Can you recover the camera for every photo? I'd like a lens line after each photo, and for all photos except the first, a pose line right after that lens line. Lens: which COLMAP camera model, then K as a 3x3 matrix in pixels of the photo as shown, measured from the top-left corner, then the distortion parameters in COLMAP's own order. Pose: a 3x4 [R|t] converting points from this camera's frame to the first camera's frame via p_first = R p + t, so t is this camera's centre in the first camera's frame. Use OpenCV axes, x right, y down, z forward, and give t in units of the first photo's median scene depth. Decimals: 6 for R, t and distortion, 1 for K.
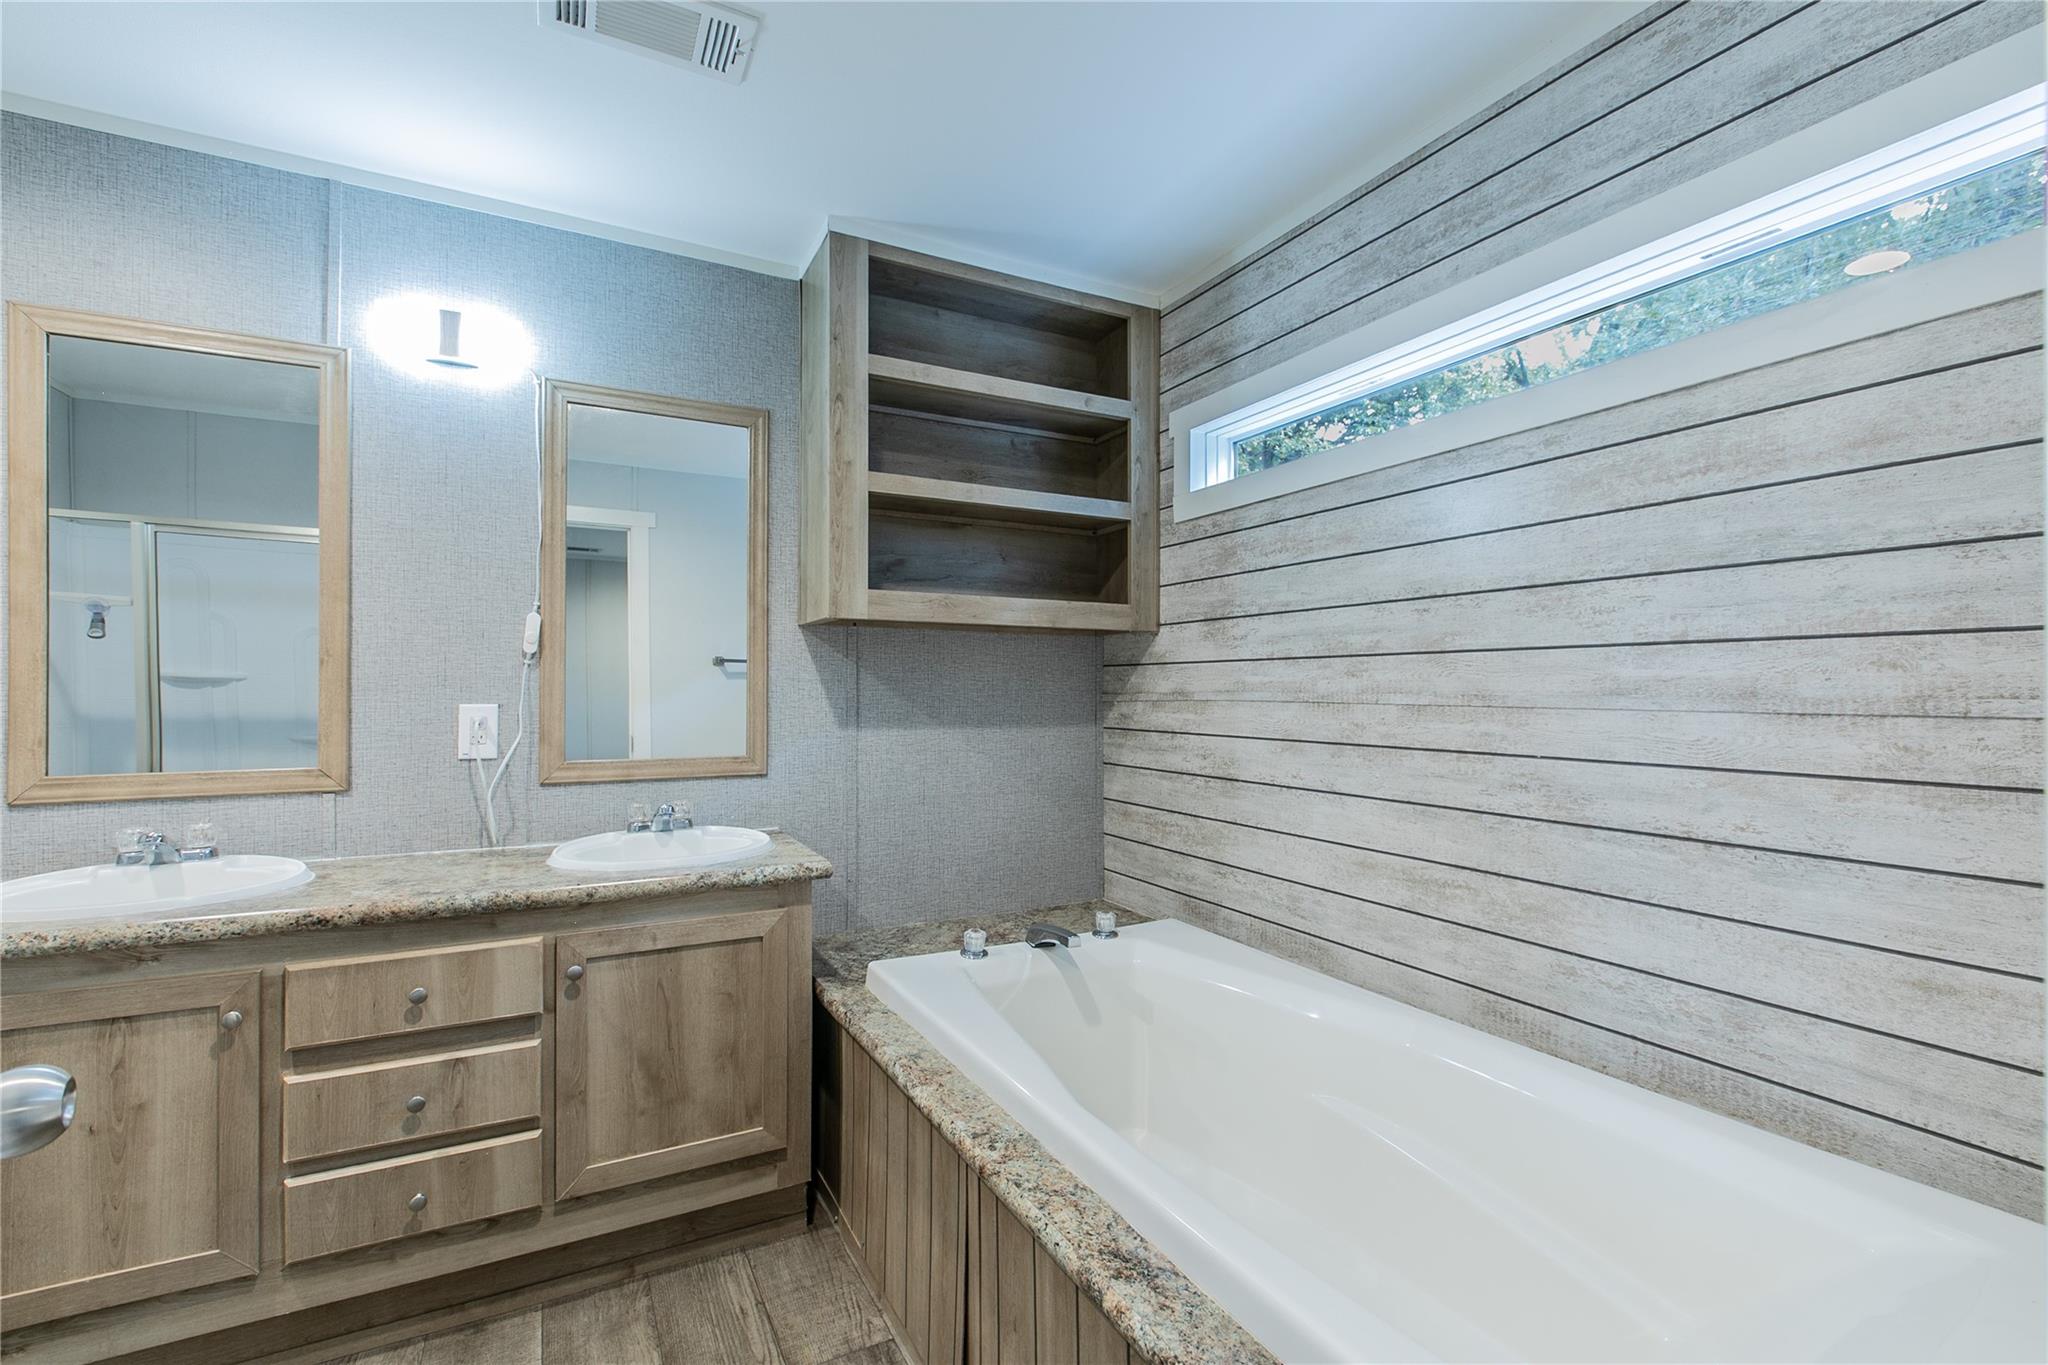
lens RADIAL K [[902.9, 0, 1024.8], [0, 902.9, 677.8], [0, 0, 1]] dist [0.000295, -0.000042]
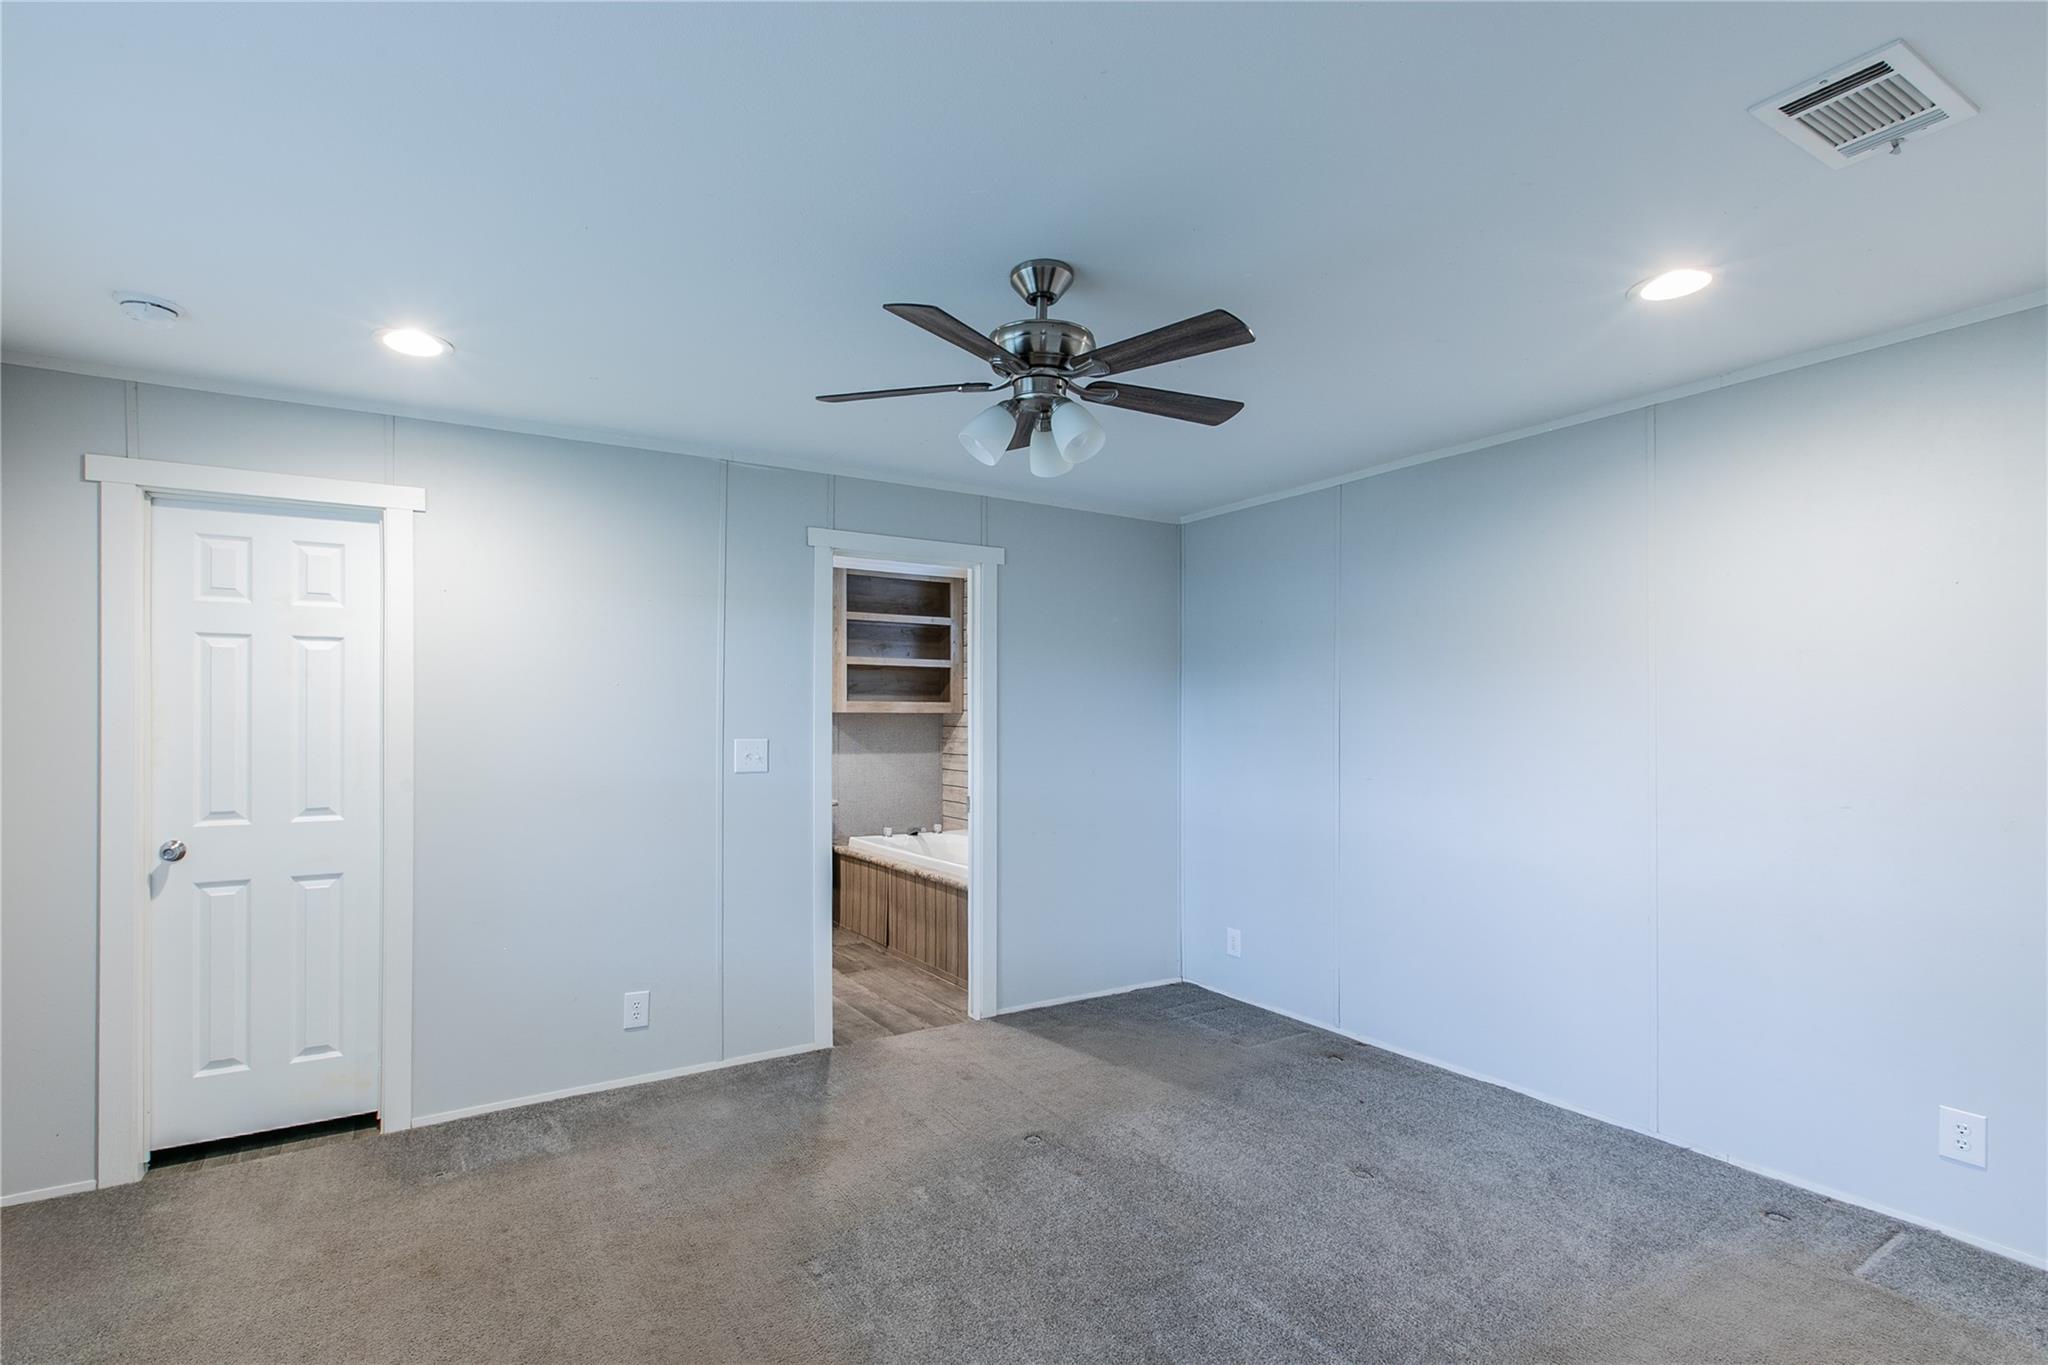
lens RADIAL K [[948.4, 0, 974.0], [0, 948.4, 718.7], [0, 0, 1]] dist [-0.010924, -0.000454]
pose [[0.998420, -0.000968, 0.056183, 0.038581], [0.000186, 0.999903, 0.013923, -0.078257], [-0.056191, -0.013891, 0.998323, -1.654925]]
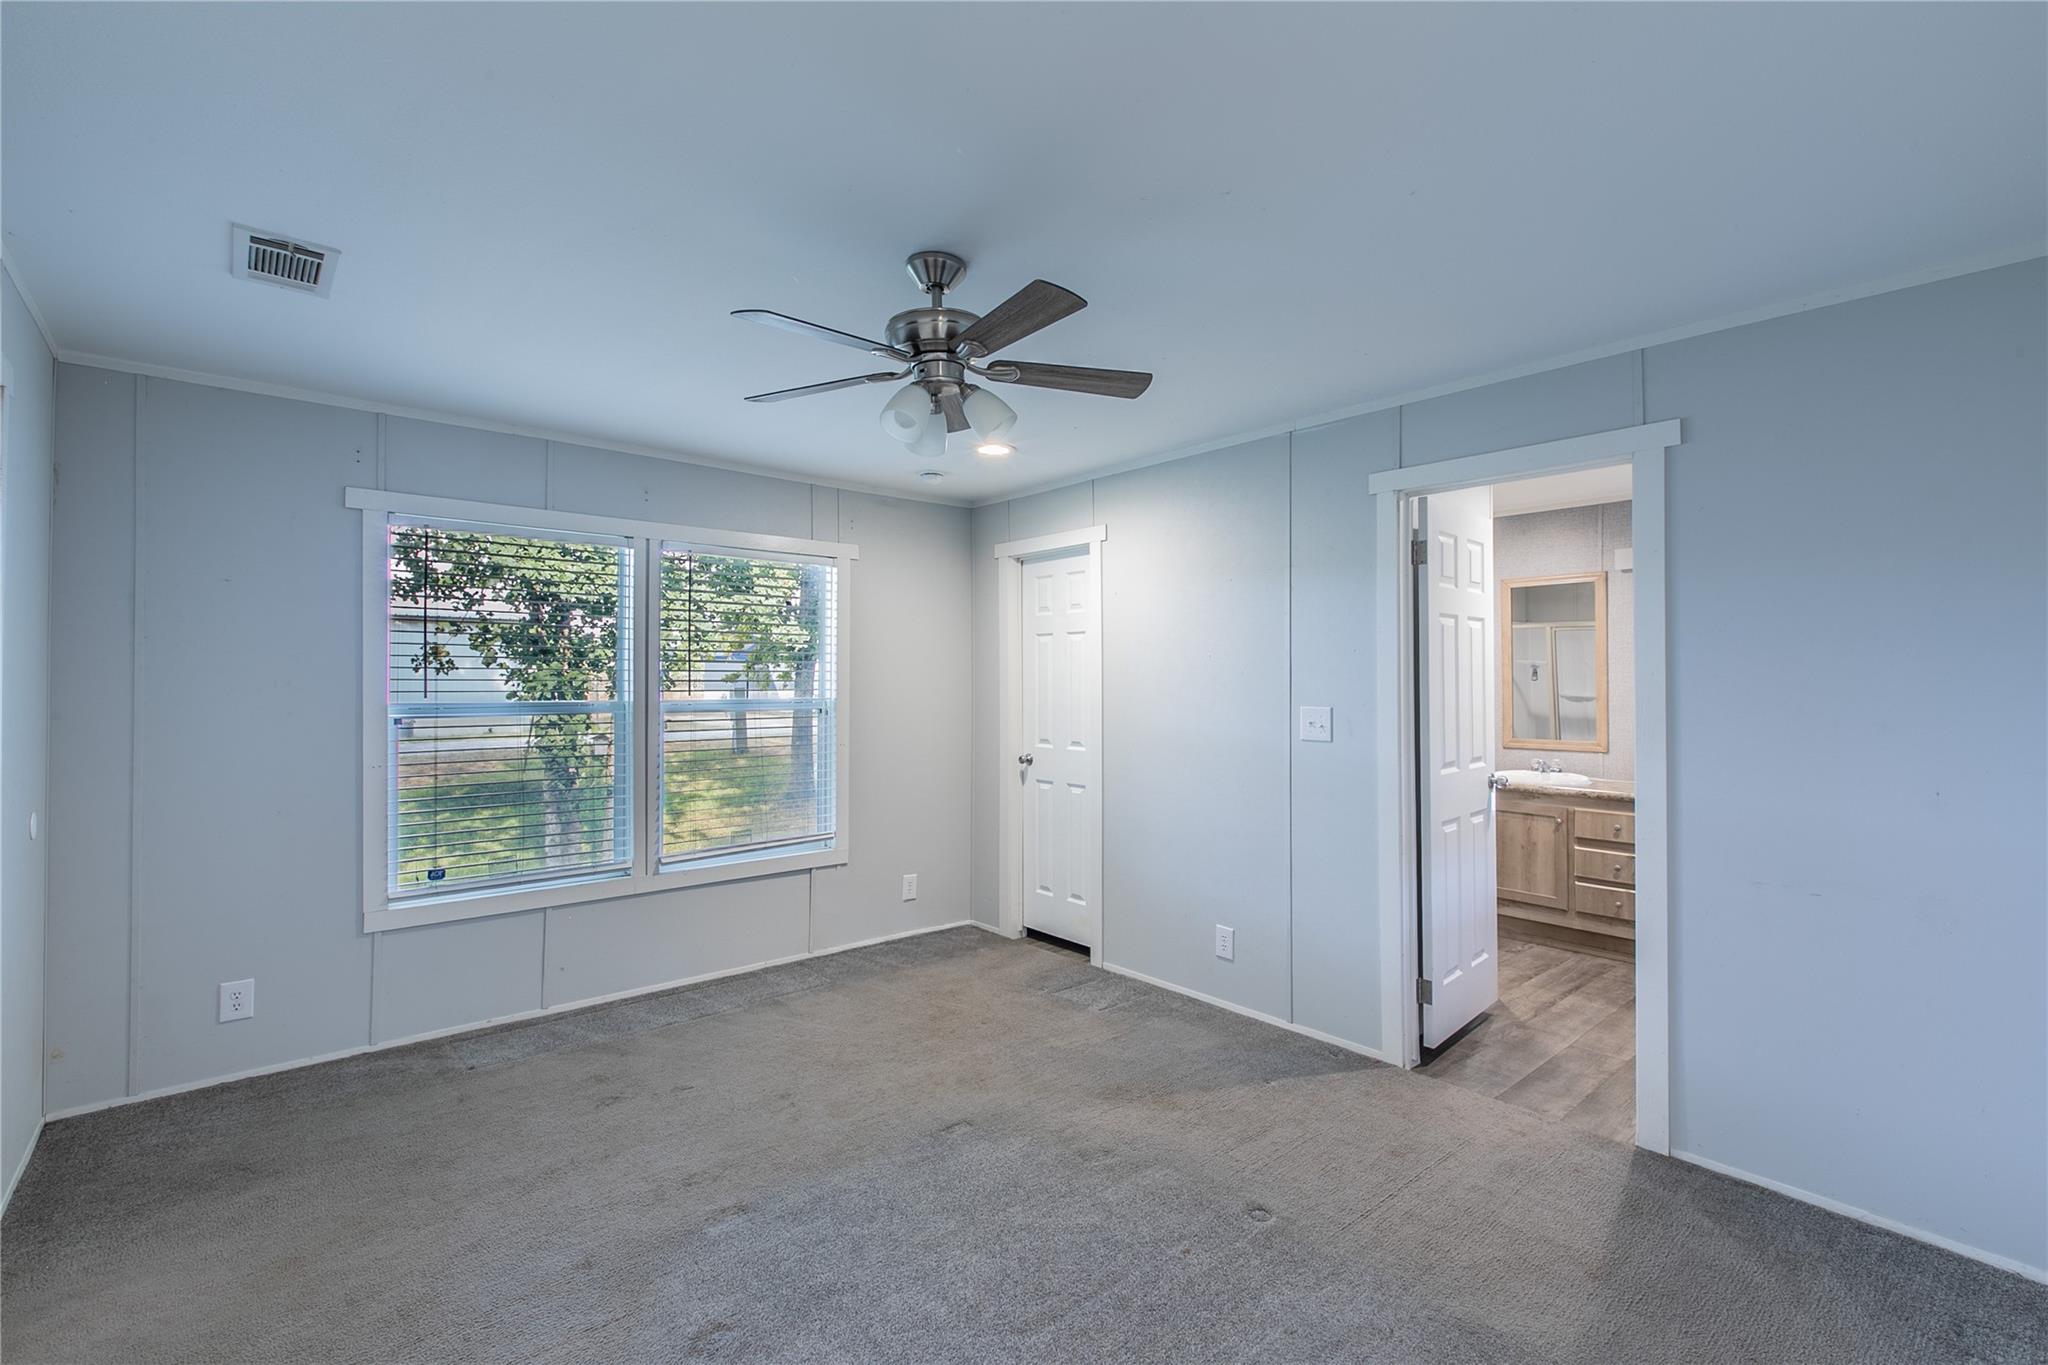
lens RADIAL K [[902.9, 0, 1024.8], [0, 902.9, 677.8], [0, 0, 1]] dist [0.000295, -0.000042]
pose [[0.229170, -0.004551, -0.973376, 1.036451], [0.010546, 0.999942, -0.002192, -0.072220], [0.973329, -0.009763, 0.229205, -0.892659]]
